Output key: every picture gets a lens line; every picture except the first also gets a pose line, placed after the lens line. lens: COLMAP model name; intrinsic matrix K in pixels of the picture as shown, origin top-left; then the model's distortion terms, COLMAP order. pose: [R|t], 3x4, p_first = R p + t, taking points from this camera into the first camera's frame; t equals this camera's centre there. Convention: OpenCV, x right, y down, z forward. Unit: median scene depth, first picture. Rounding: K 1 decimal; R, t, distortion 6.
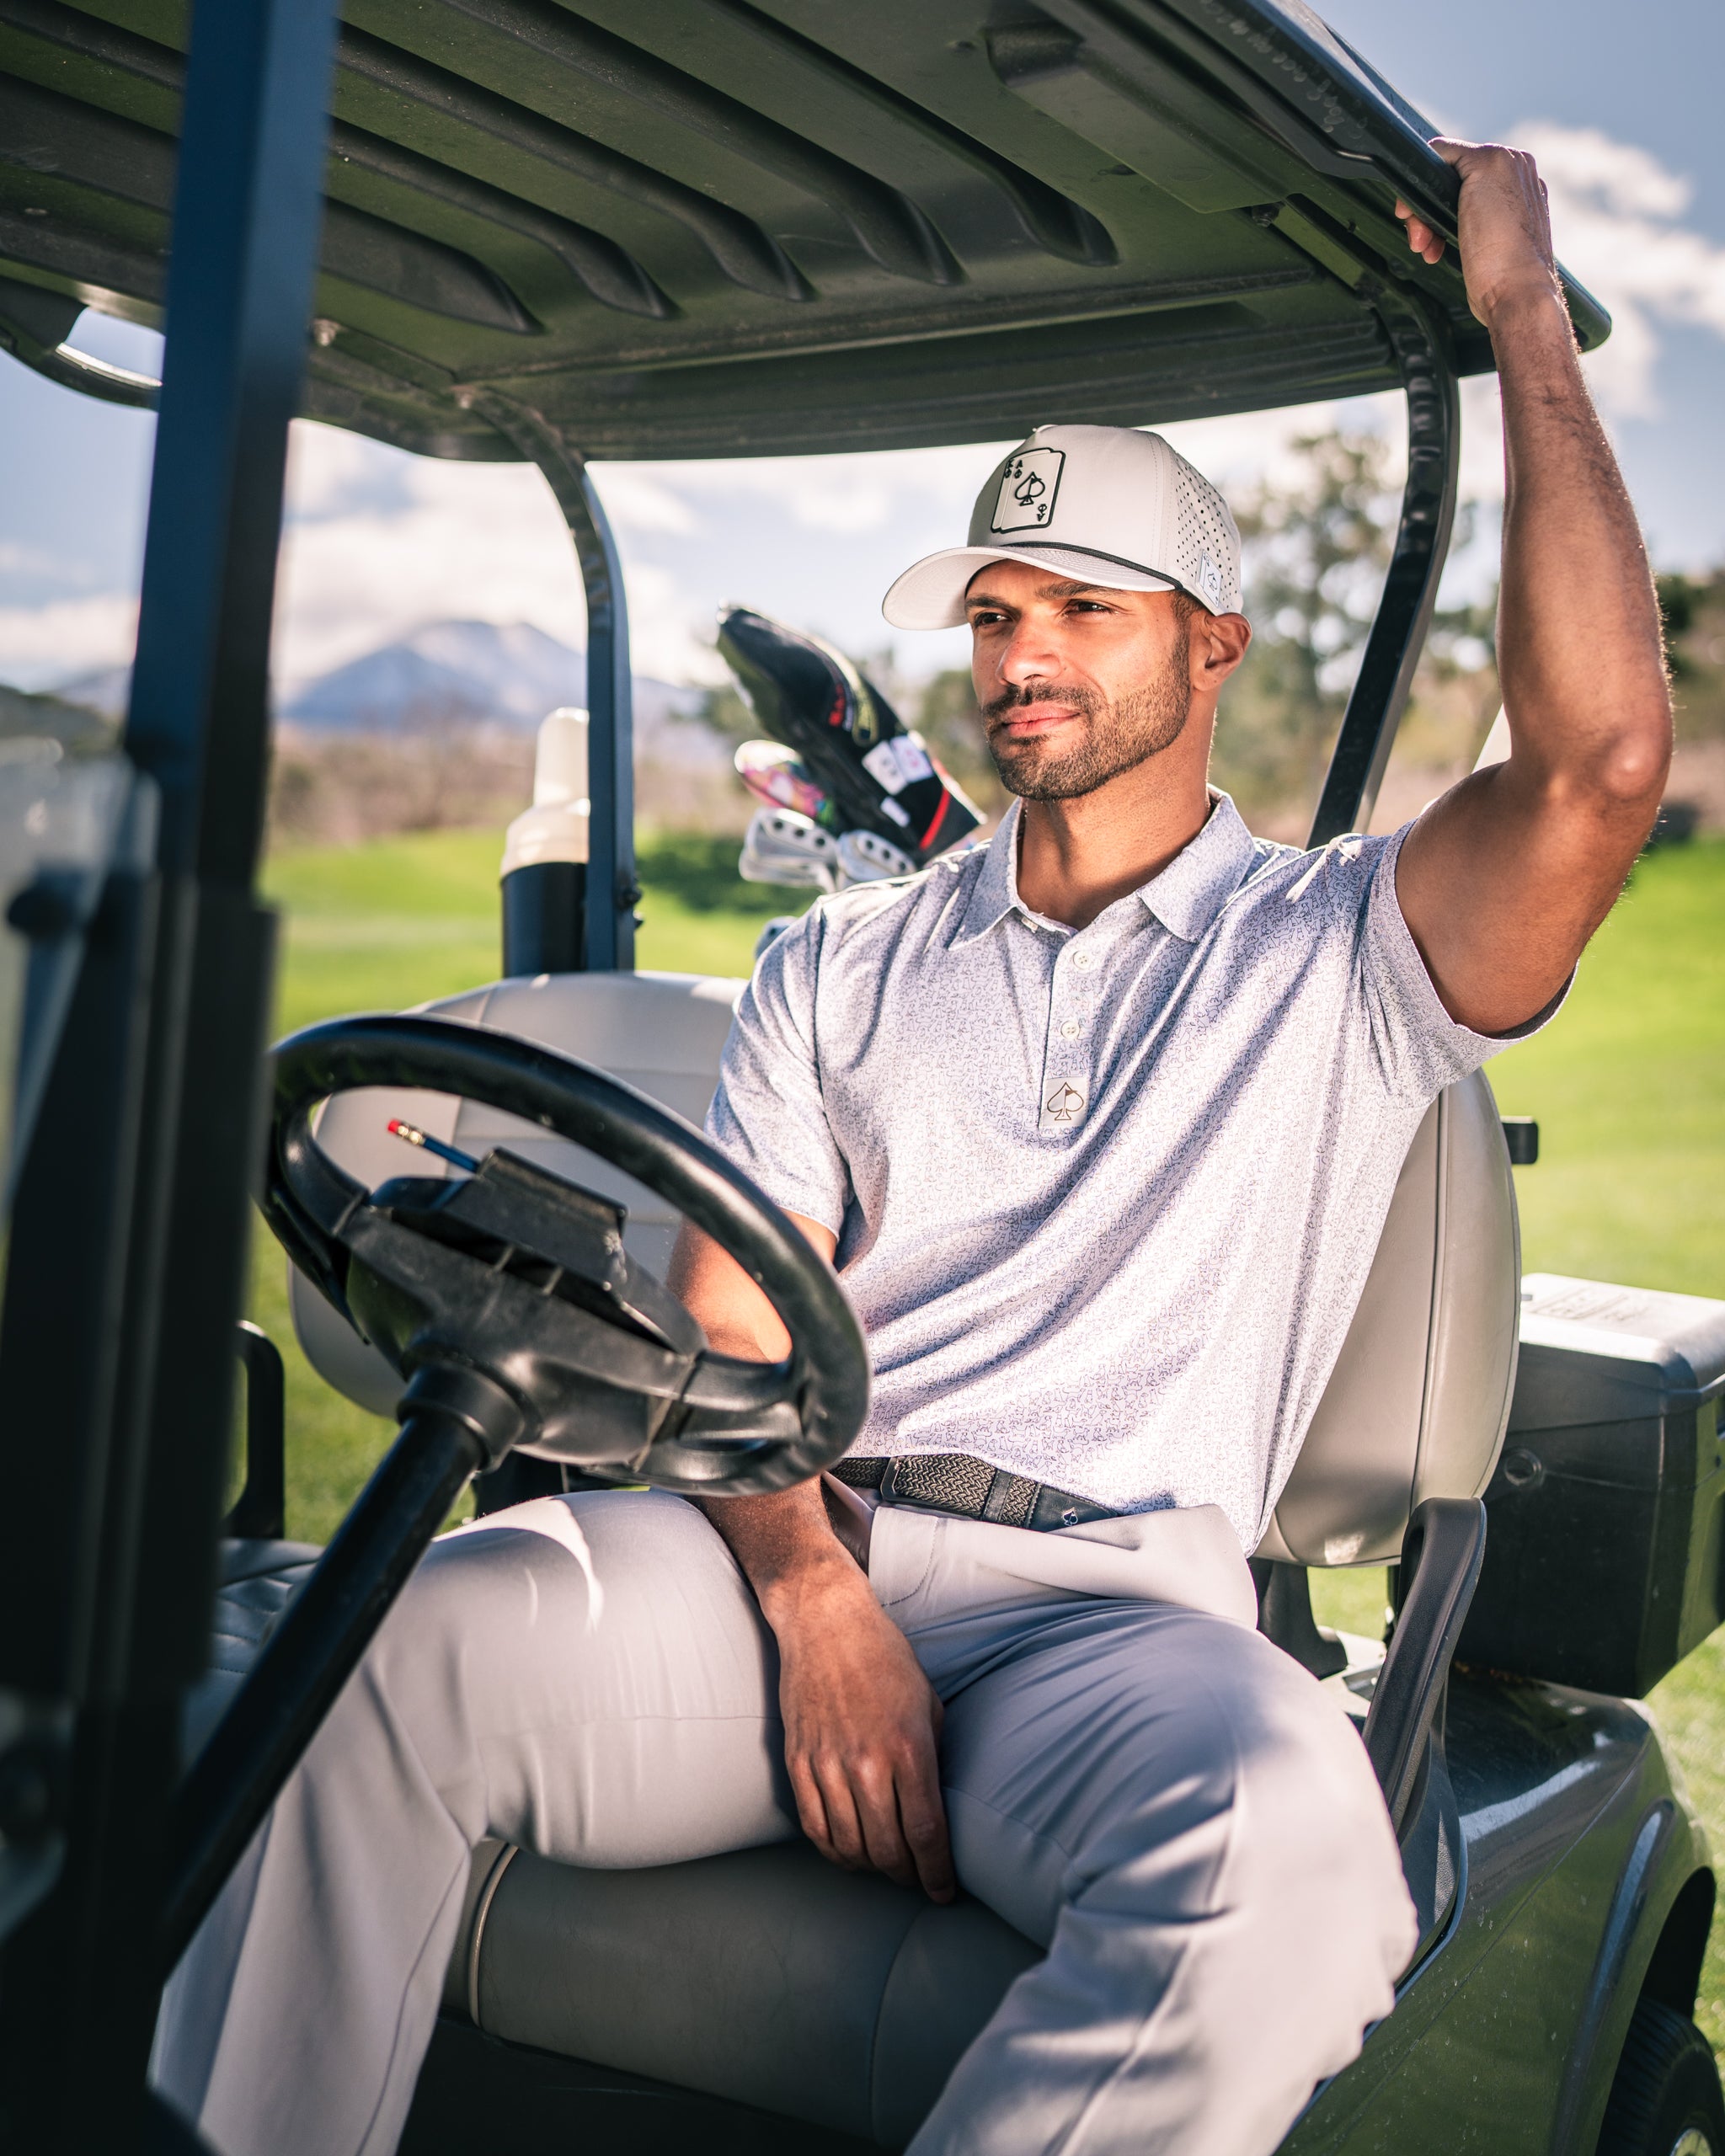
lens RADIAL K [[2659.9, 0, 829.0], [0, 2659.9, 1052.5], [0, 0, 1]] dist [0.008482, -0.006939]
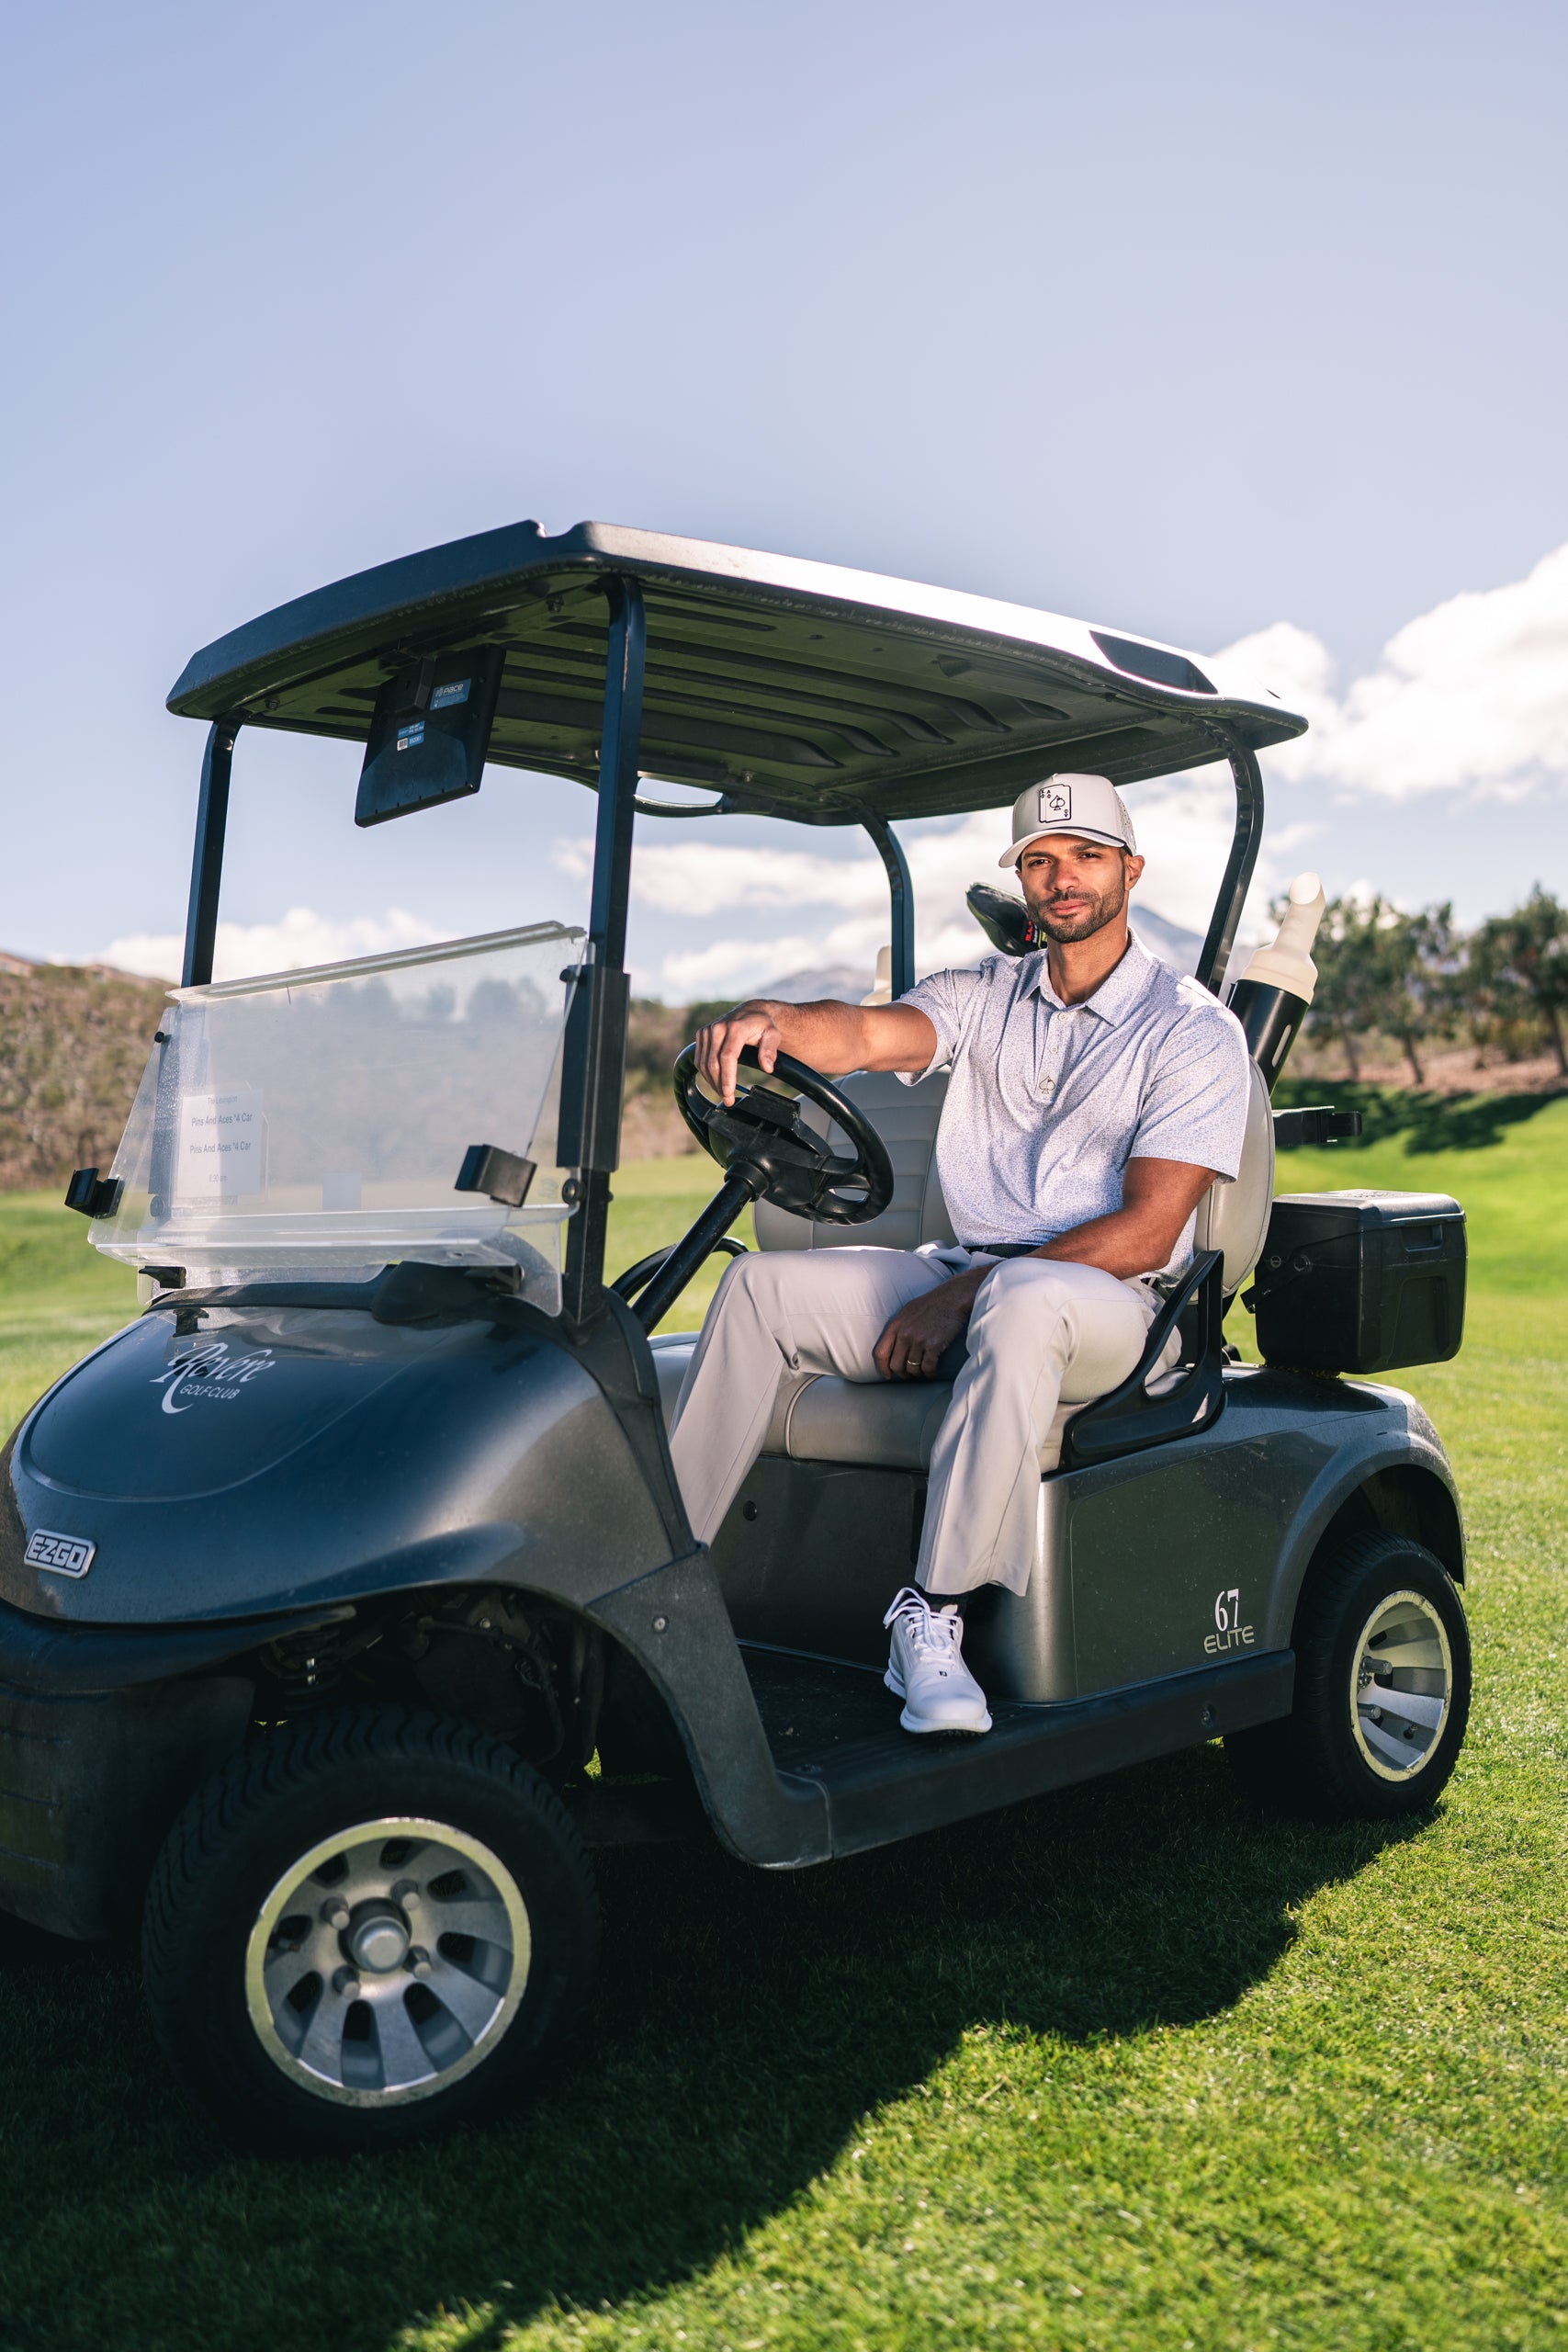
lens RADIAL K [[2407.3, 0, 748.0], [0, 2407.3, 1218.5], [0, 0, 1]] dist [0.016592, 0.016985]
pose [[0.957659, -0.043011, -0.284673, 0.388573], [0.032705, 0.998630, -0.040859, 0.186081], [0.286040, 0.029818, 0.957753, -0.952623]]
